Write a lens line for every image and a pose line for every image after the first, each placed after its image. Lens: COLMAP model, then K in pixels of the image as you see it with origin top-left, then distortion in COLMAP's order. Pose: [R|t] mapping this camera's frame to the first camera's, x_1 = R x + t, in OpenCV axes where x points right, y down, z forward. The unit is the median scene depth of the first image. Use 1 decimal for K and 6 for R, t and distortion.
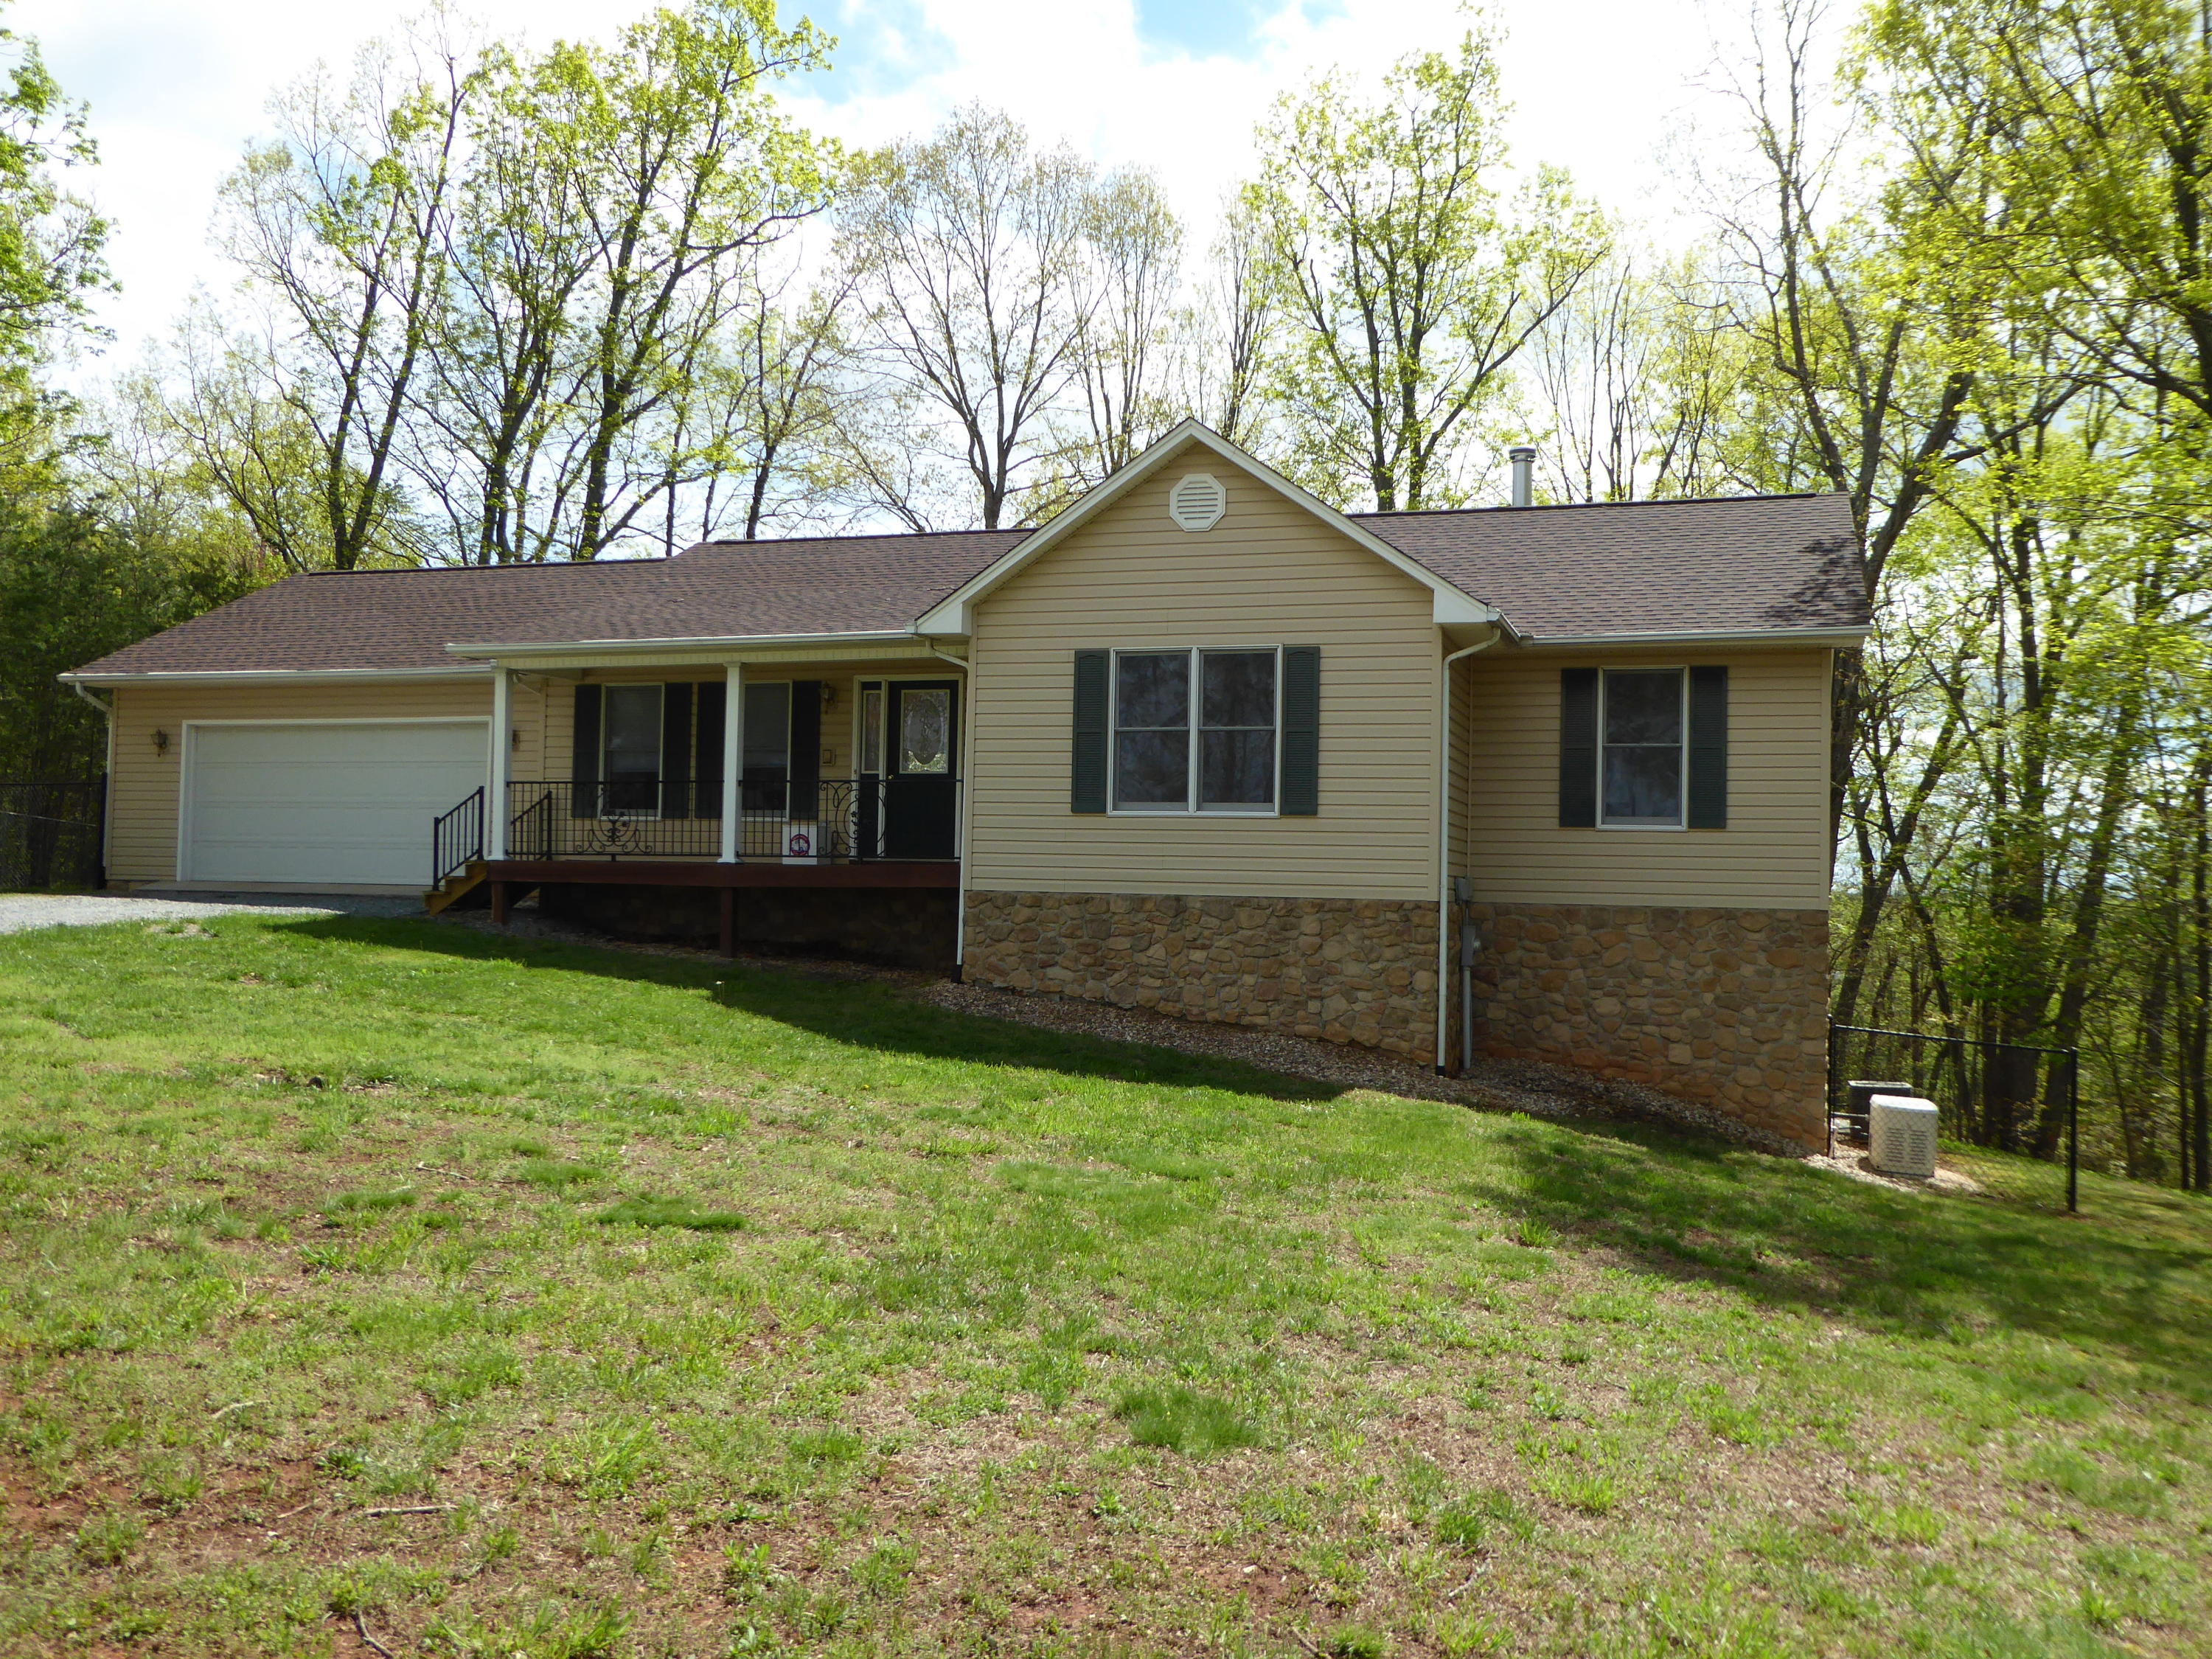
lens RADIAL K [[1864.9, 0, 1117.5], [0, 1864.9, 819.9], [0, 0, 1]] dist [0.018915, 0.002371]
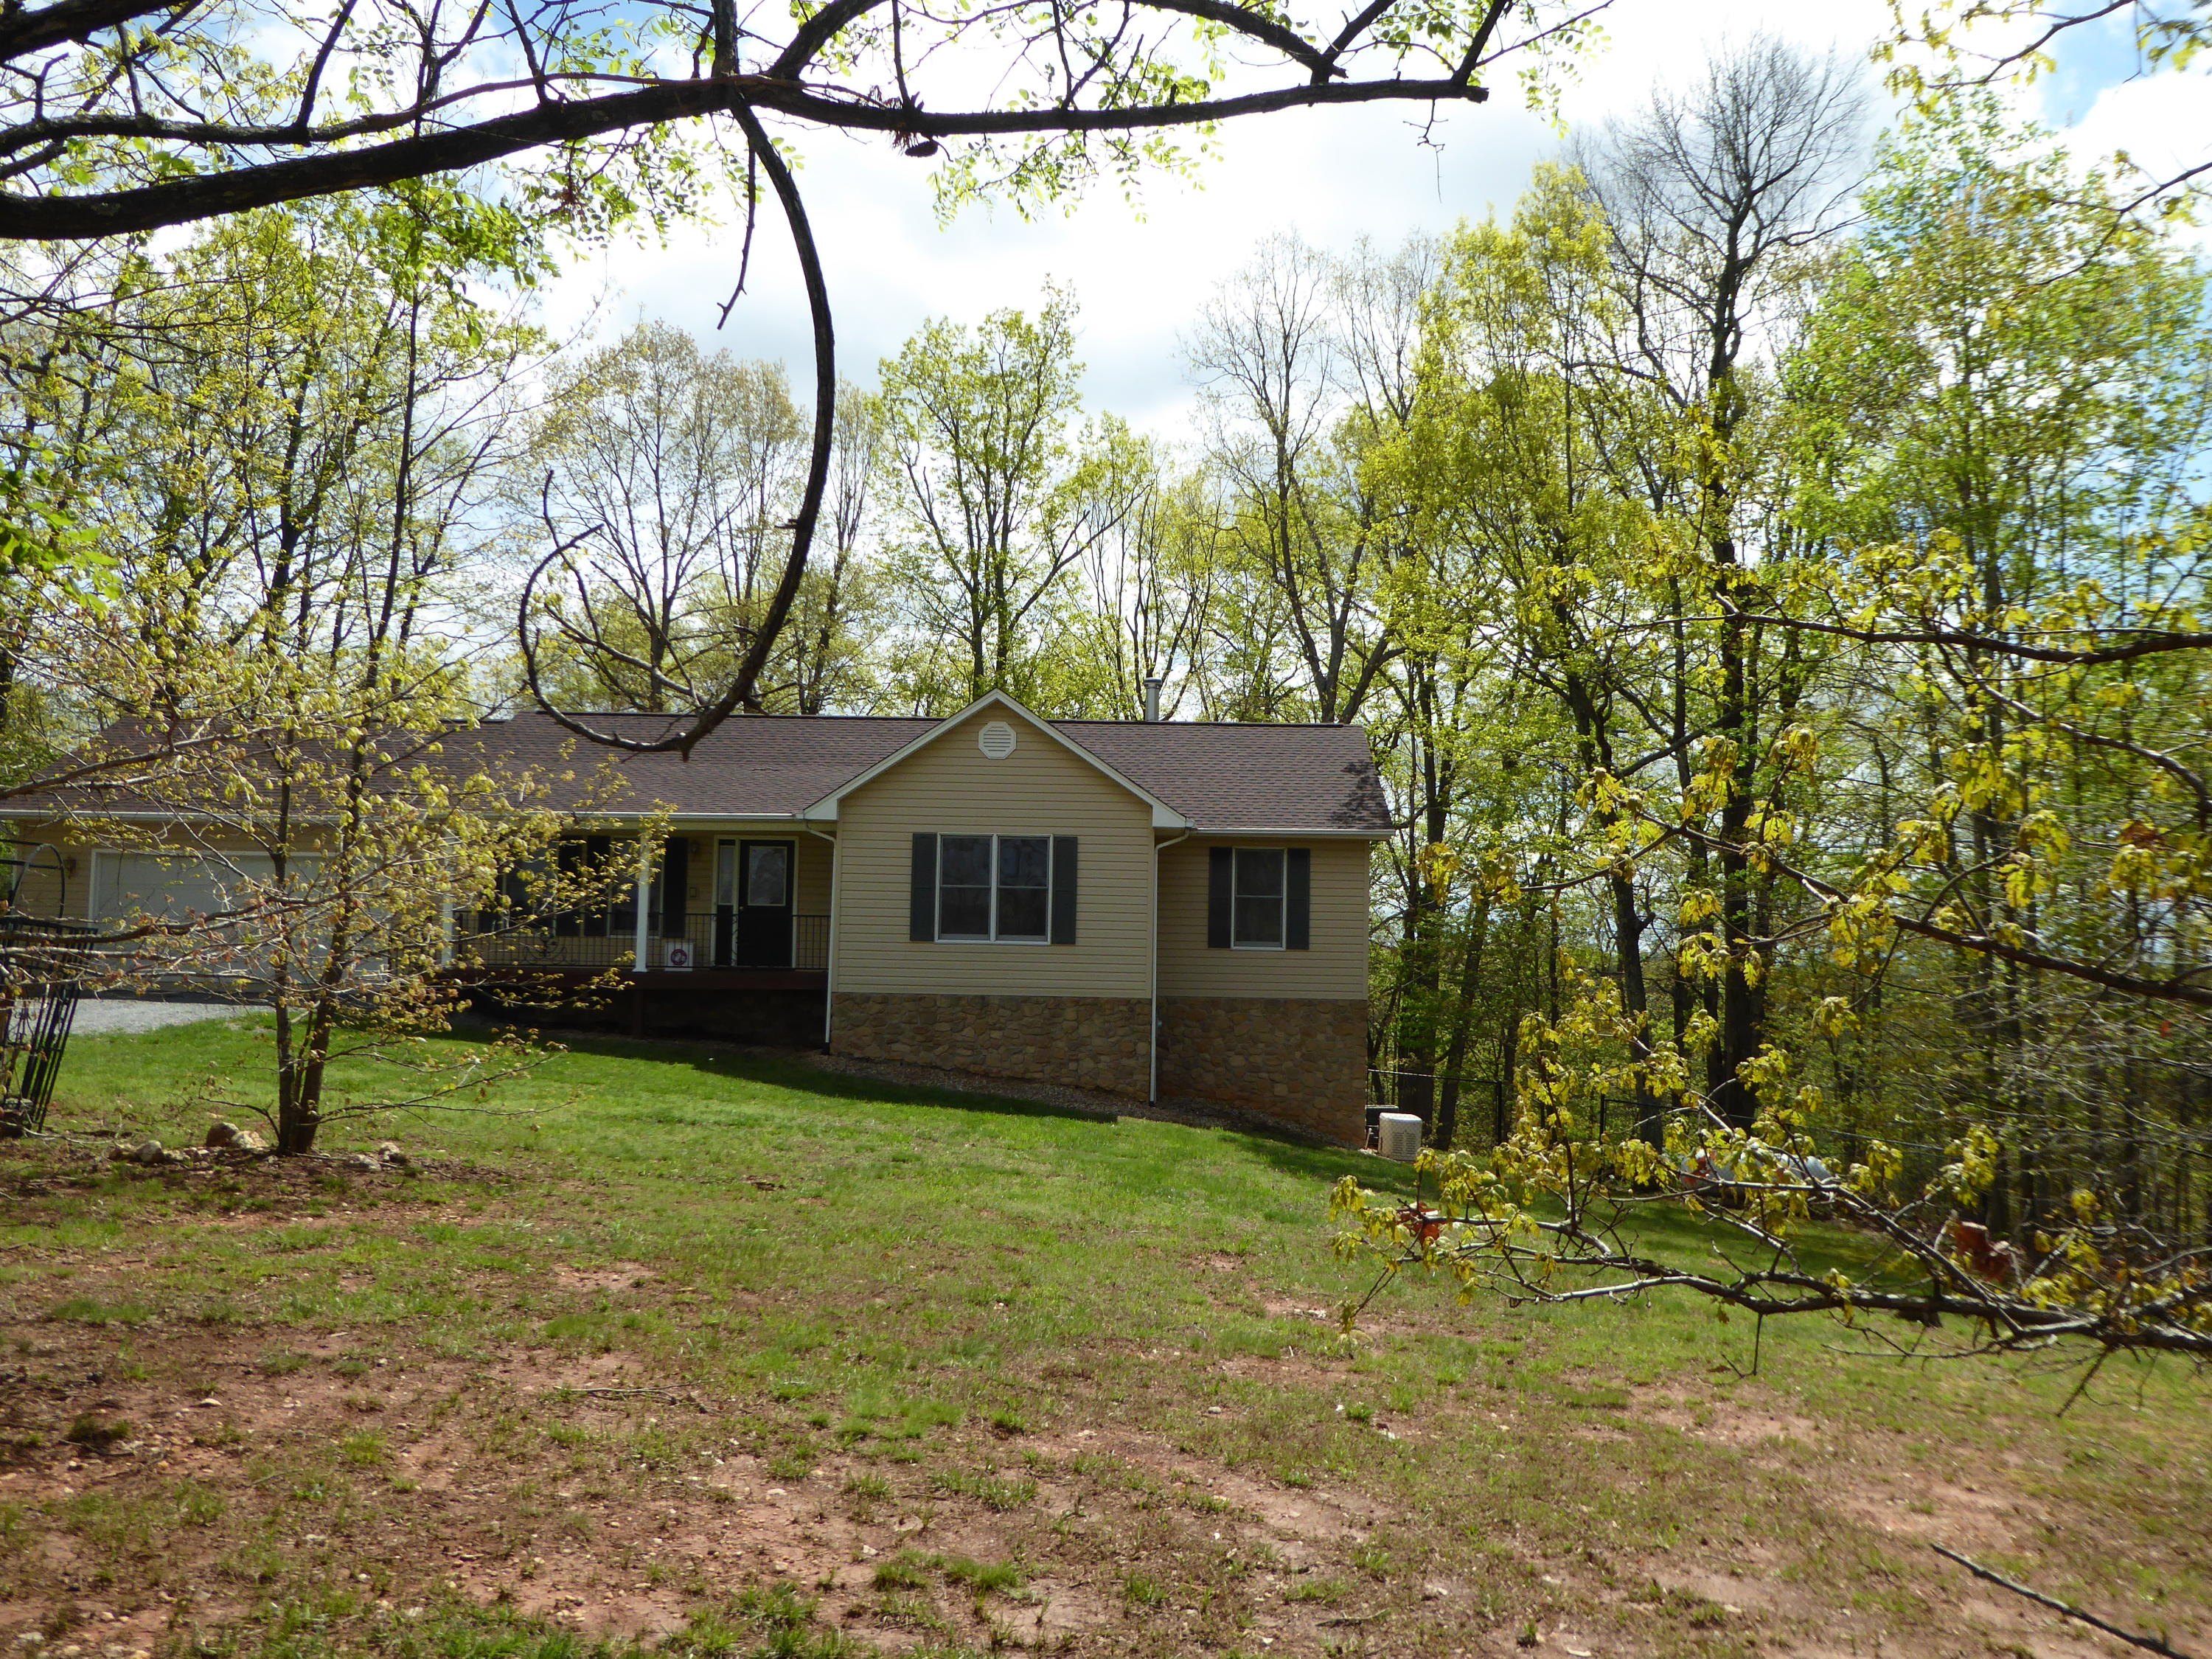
lens RADIAL K [[1864.9, 0, 1089.2], [0, 1864.9, 827.6], [0, 0, 1]] dist [0.018915, 0.002371]
pose [[0.956145, 0.015130, 0.292504, -0.328489], [-0.008568, 0.999682, -0.023703, -0.060784], [-0.292769, 0.020157, 0.955971, -0.488626]]
